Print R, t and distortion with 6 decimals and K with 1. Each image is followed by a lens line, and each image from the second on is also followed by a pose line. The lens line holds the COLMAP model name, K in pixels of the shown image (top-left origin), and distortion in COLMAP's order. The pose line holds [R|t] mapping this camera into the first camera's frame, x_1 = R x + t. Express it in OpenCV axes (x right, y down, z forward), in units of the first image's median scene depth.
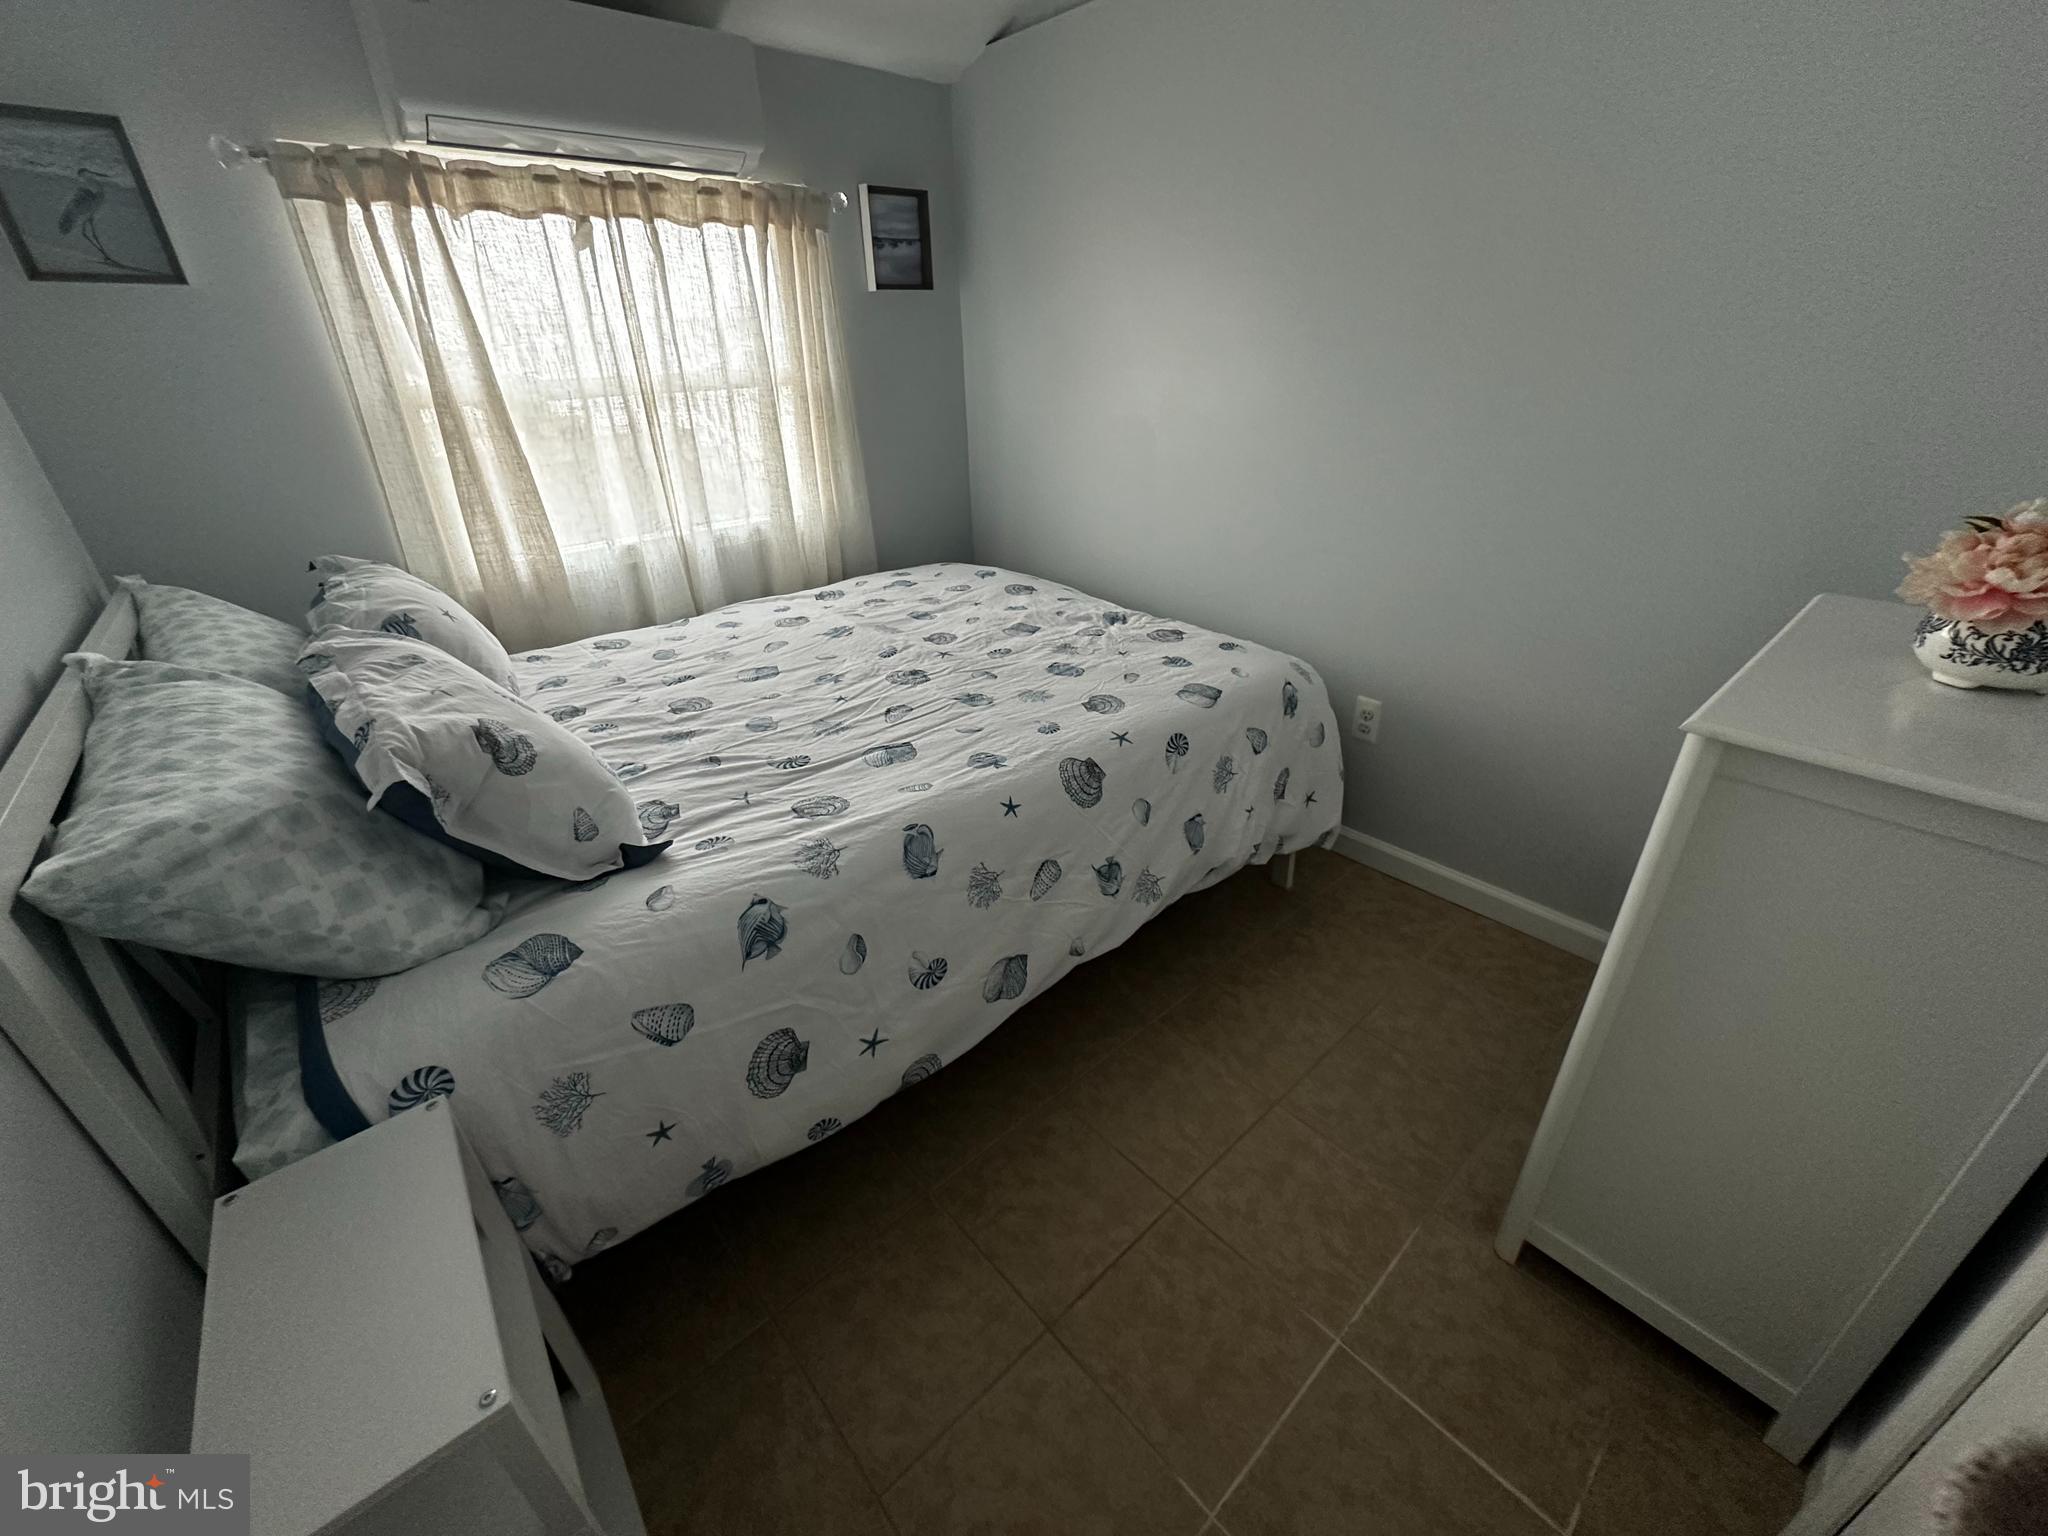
lens RADIAL K [[816.6, 0, 1019.3], [0, 816.6, 771.0], [0, 0, 1]] dist [-0.004522, 0.001093]
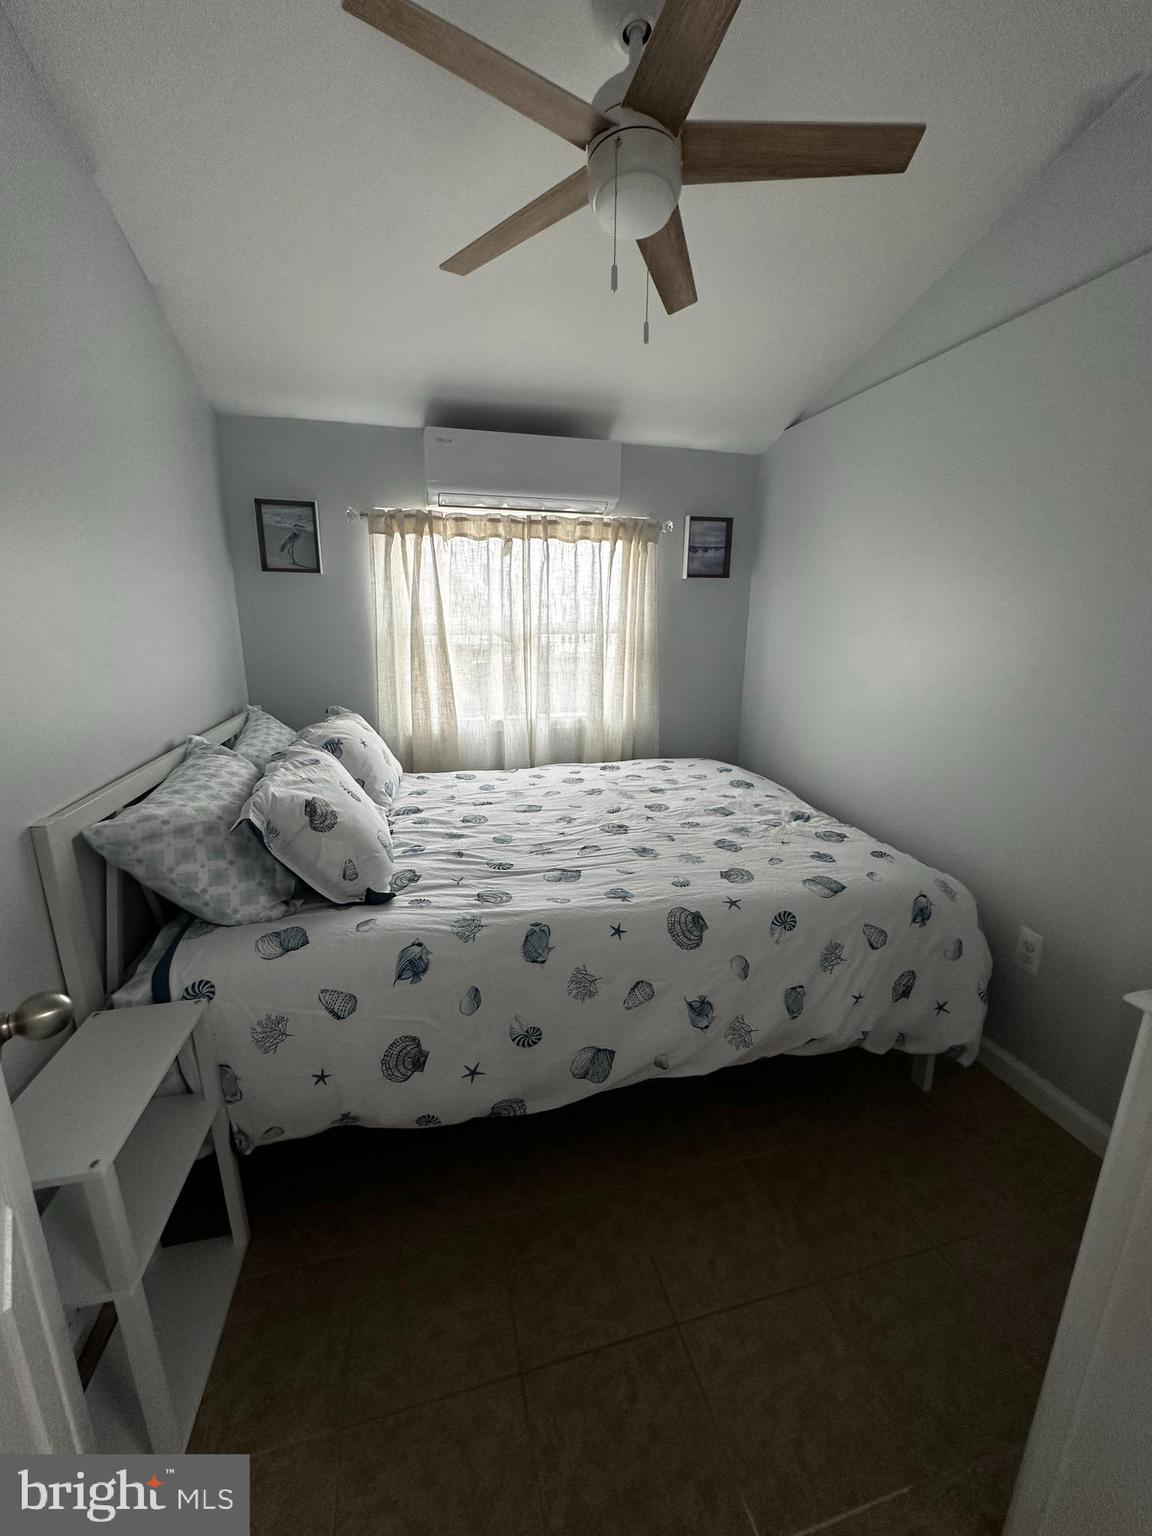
lens RADIAL K [[612.5, 0, 583.3], [0, 612.5, 776.8], [0, 0, 1]] dist [-0.004522, 0.001093]
pose [[0.890886, 0.146799, -0.429851, 0.271540], [-0.235698, 0.958363, -0.161203, -0.018723], [0.388289, 0.244929, 0.888393, 0.021600]]
